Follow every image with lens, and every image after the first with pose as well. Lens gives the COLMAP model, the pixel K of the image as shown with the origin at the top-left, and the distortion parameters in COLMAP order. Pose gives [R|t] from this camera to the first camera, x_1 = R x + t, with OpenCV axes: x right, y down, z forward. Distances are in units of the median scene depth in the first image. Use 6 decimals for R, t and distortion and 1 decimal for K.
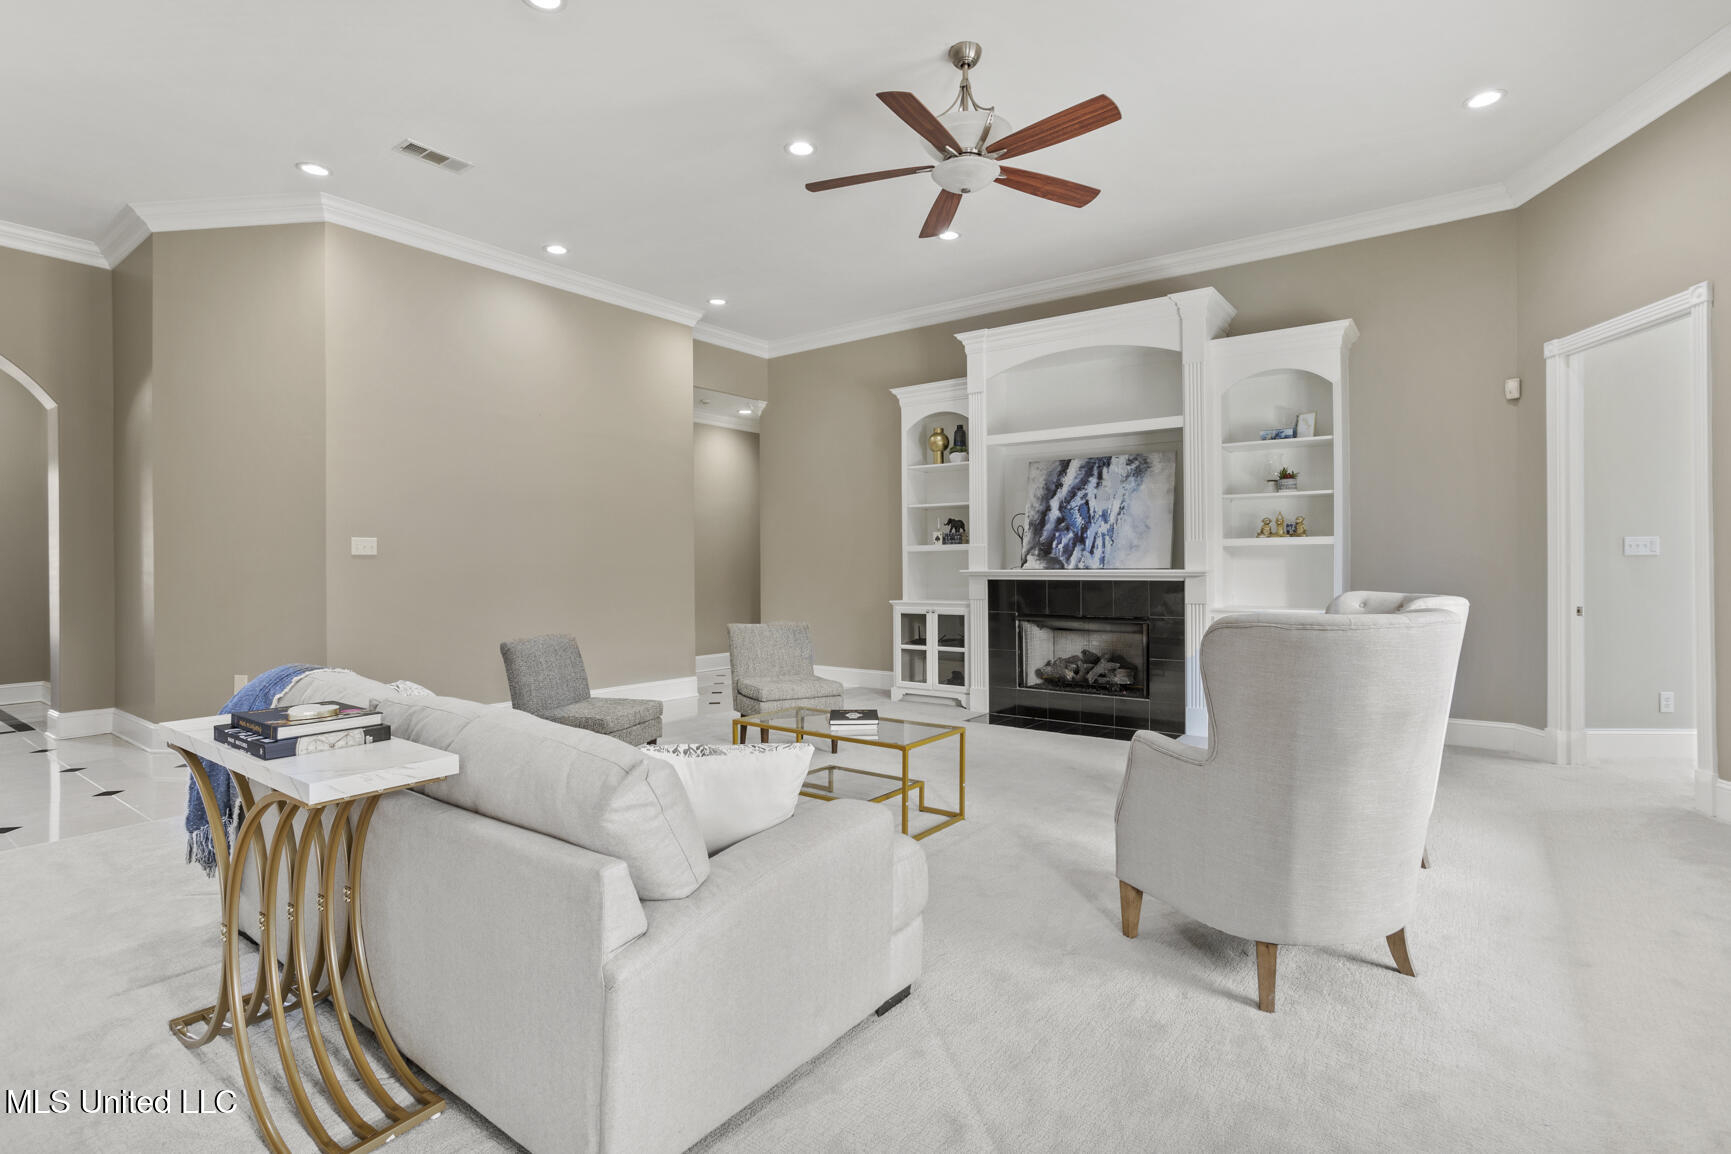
lens RADIAL K [[842.9, 0, 831.0], [0, 842.9, 562.7], [0, 0, 1]] dist [-0.028575, 0.016163]
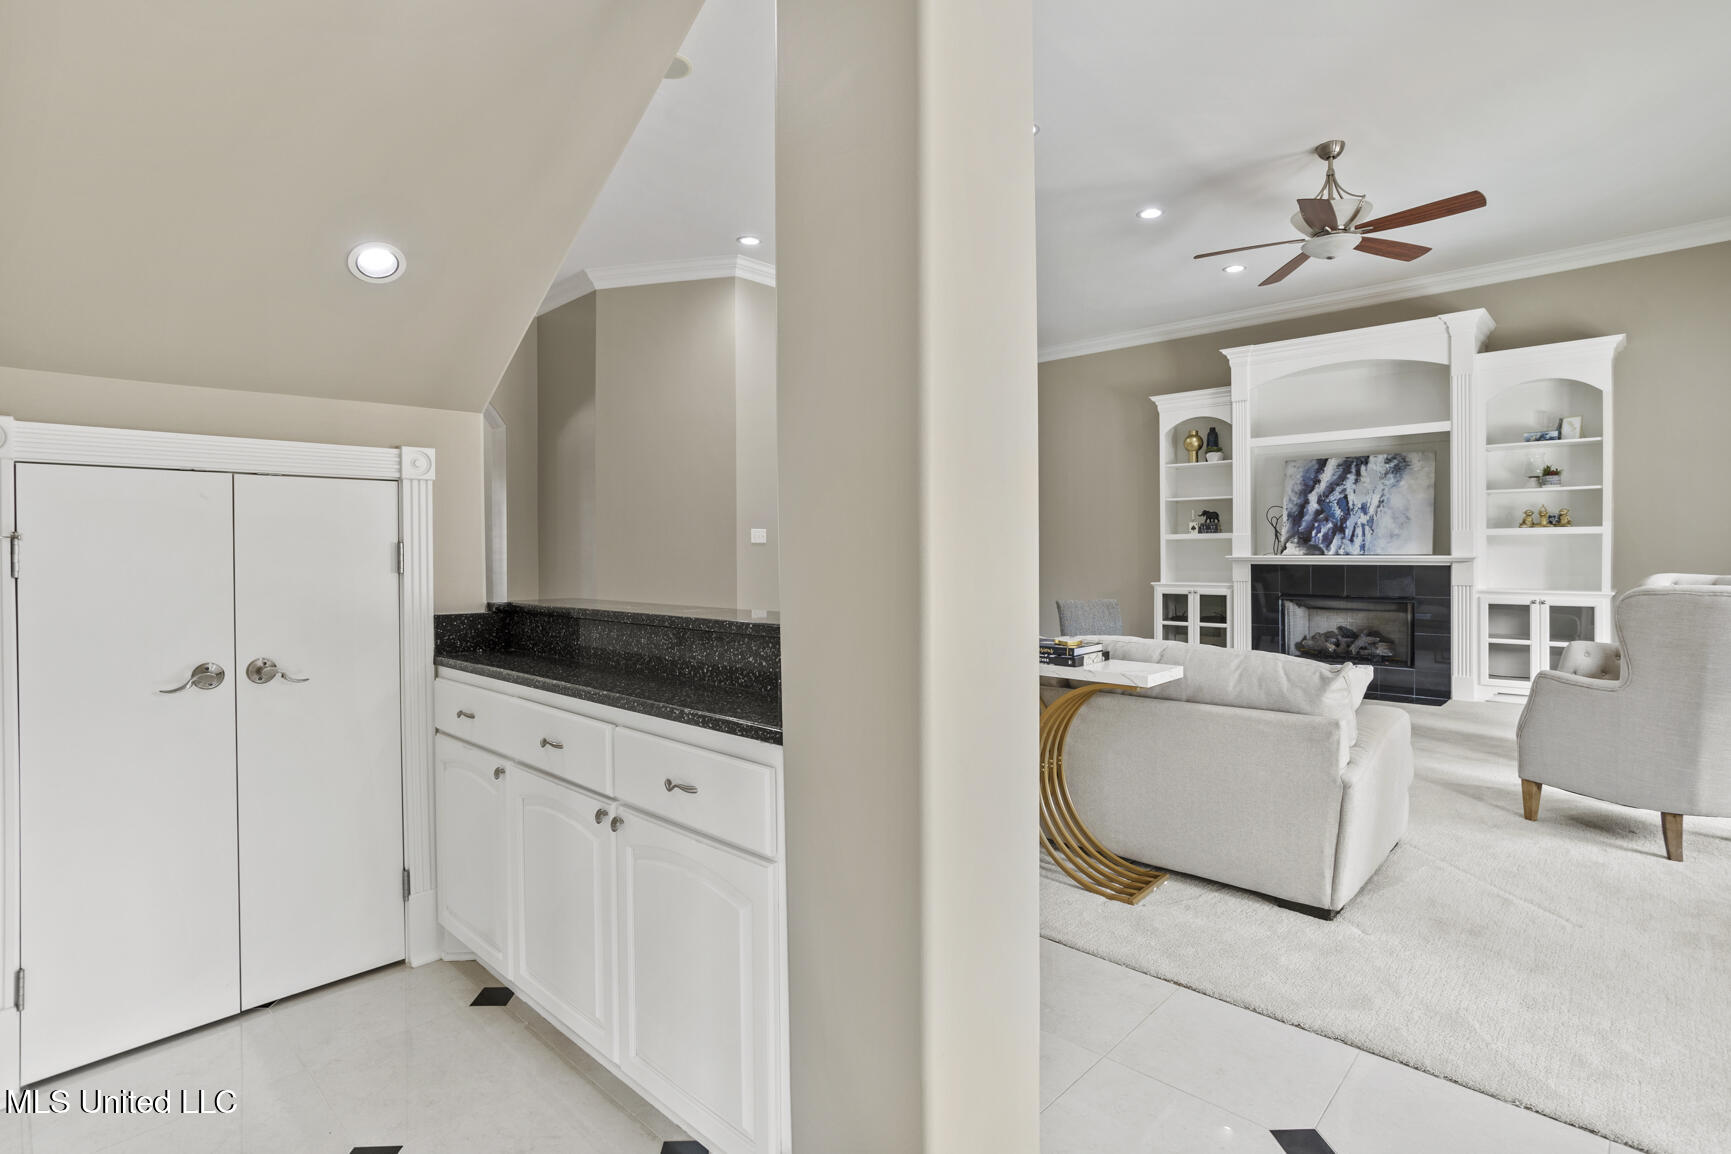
lens RADIAL K [[842.9, 0, 834.0], [0, 842.9, 556.1], [0, 0, 1]] dist [-0.028575, 0.016163]
pose [[0.993739, 0.001238, -0.111717, -0.285072], [-0.000235, 0.999960, 0.008993, -0.001127], [0.111723, -0.008911, 0.993699, -0.221119]]
